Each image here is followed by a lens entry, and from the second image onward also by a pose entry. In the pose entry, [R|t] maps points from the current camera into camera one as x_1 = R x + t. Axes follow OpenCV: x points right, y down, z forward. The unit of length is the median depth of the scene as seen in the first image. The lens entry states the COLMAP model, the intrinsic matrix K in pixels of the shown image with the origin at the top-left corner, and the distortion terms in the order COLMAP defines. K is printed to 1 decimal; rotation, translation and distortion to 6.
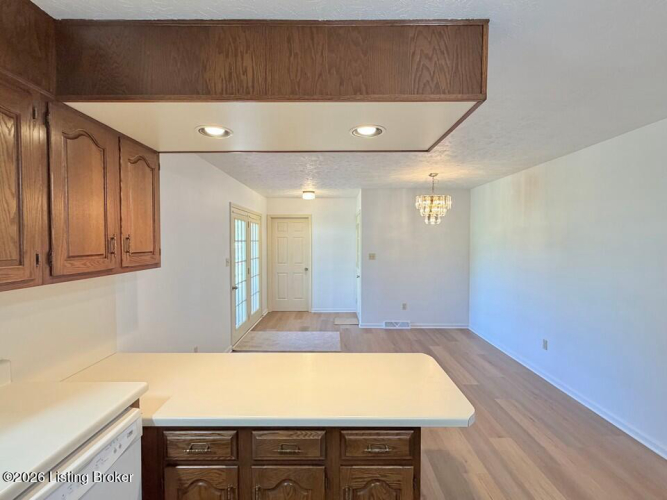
lens RADIAL K [[314.4, 0, 333.5], [0, 314.4, 250.0], [0, 0, 1]] dist [0.000014, -0.000094]
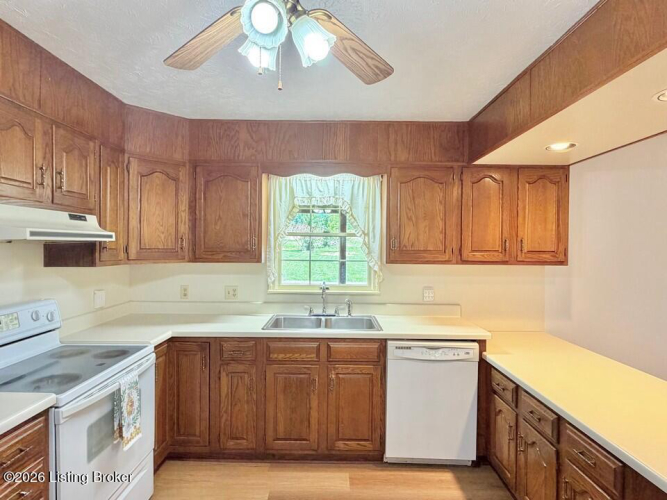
lens RADIAL K [[370.2, 0, 333.5], [0, 370.2, 250.0], [0, 0, 1]] dist [0.000855, 0.000275]
pose [[0.008102, 0.008795, -0.999928, 1.215415], [-0.036756, 0.999288, 0.008492, 0.028656], [0.999291, 0.036685, 0.008419, 0.209393]]
